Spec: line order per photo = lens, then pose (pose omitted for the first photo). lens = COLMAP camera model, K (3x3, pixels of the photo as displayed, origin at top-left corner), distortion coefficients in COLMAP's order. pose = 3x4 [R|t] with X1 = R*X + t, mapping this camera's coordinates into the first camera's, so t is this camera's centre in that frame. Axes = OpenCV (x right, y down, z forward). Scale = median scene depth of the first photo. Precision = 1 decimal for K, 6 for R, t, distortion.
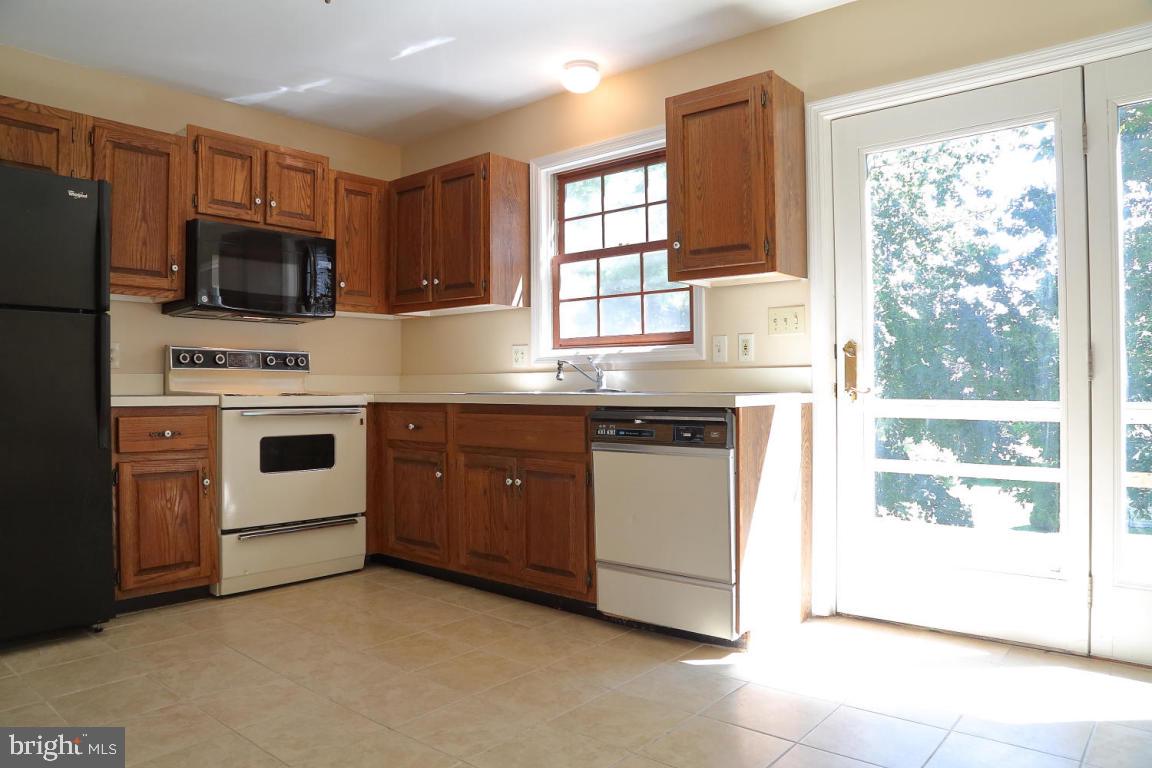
lens RADIAL K [[788.1, 0, 576.0], [0, 788.1, 384.0], [0, 0, 1]] dist [-0.116419, 0.065613]
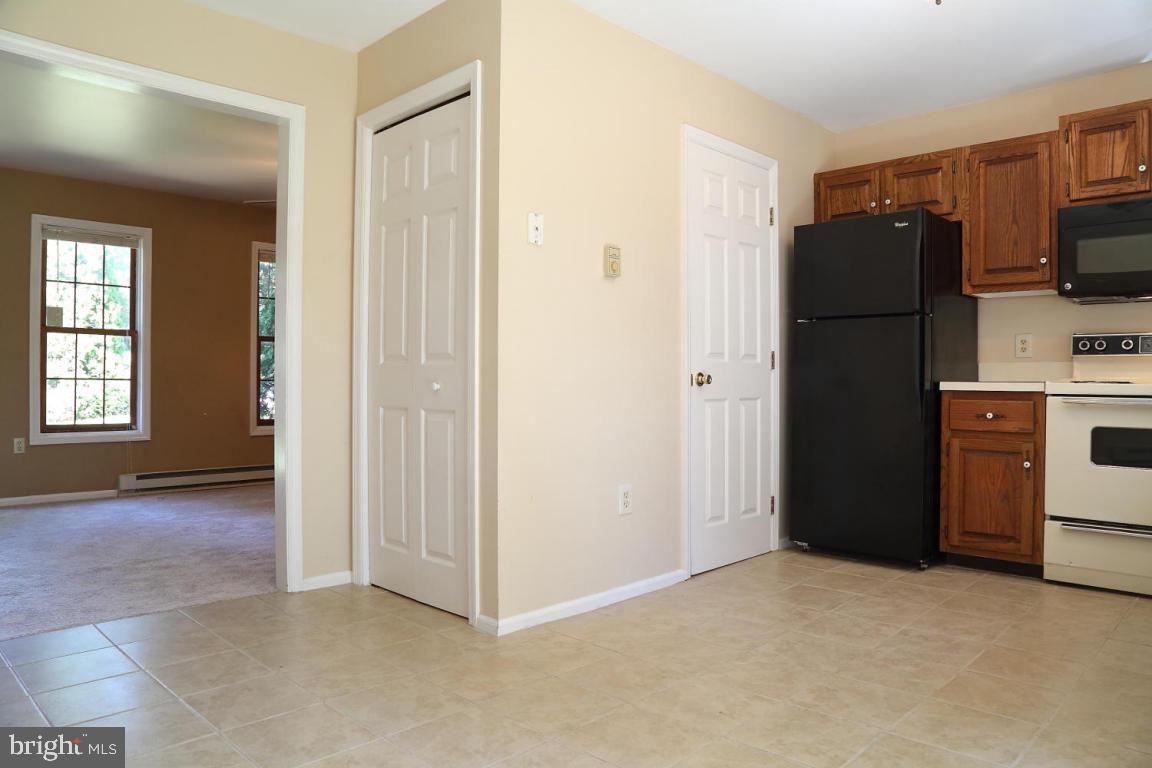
lens RADIAL K [[788.1, 0, 576.0], [0, 788.1, 384.0], [0, 0, 1]] dist [-0.116419, 0.065613]
pose [[-0.064398, 0.009048, -0.997883, 0.534183], [0.002536, 0.999957, 0.008904, 0.006427], [0.997921, -0.001957, -0.064419, 0.411026]]
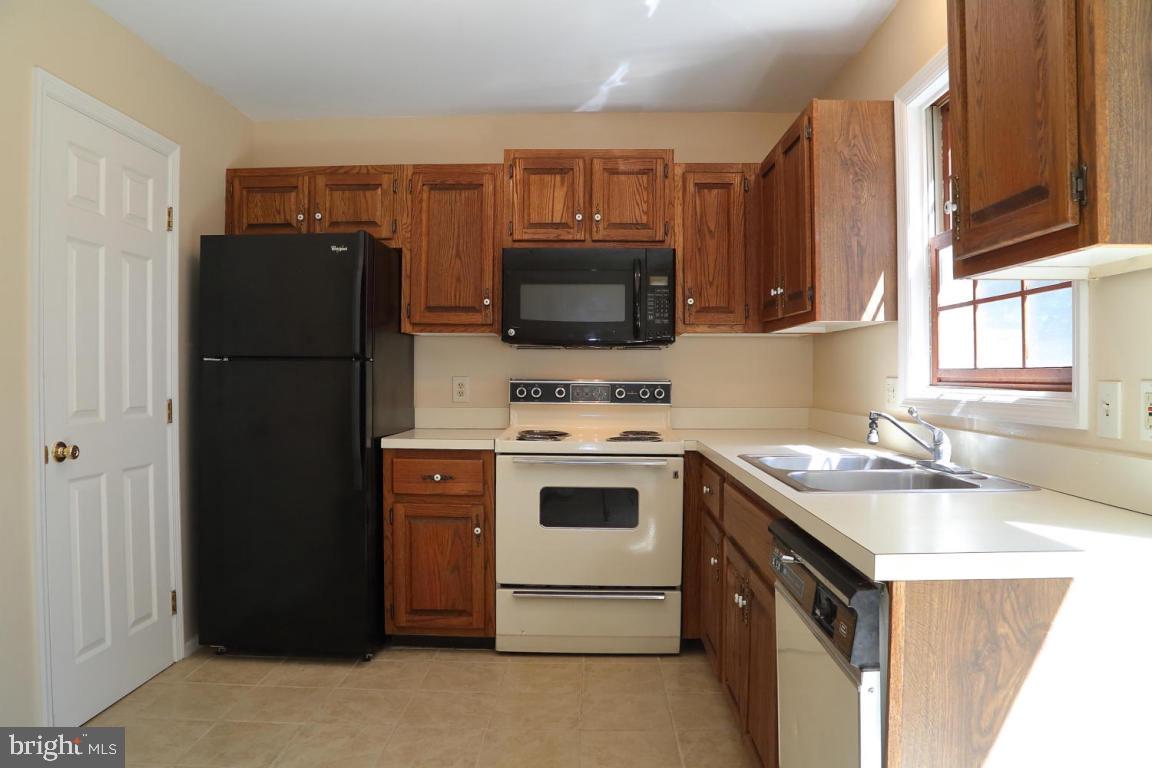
lens RADIAL K [[794.8, 0, 576.0], [0, 794.8, 384.0], [0, 0, 1]] dist [-0.128739, 0.069868]
pose [[0.631271, 0.014648, -0.775424, 0.311633], [-0.002279, 0.999852, 0.017032, -0.062653], [0.775559, -0.008985, 0.631211, 0.436650]]
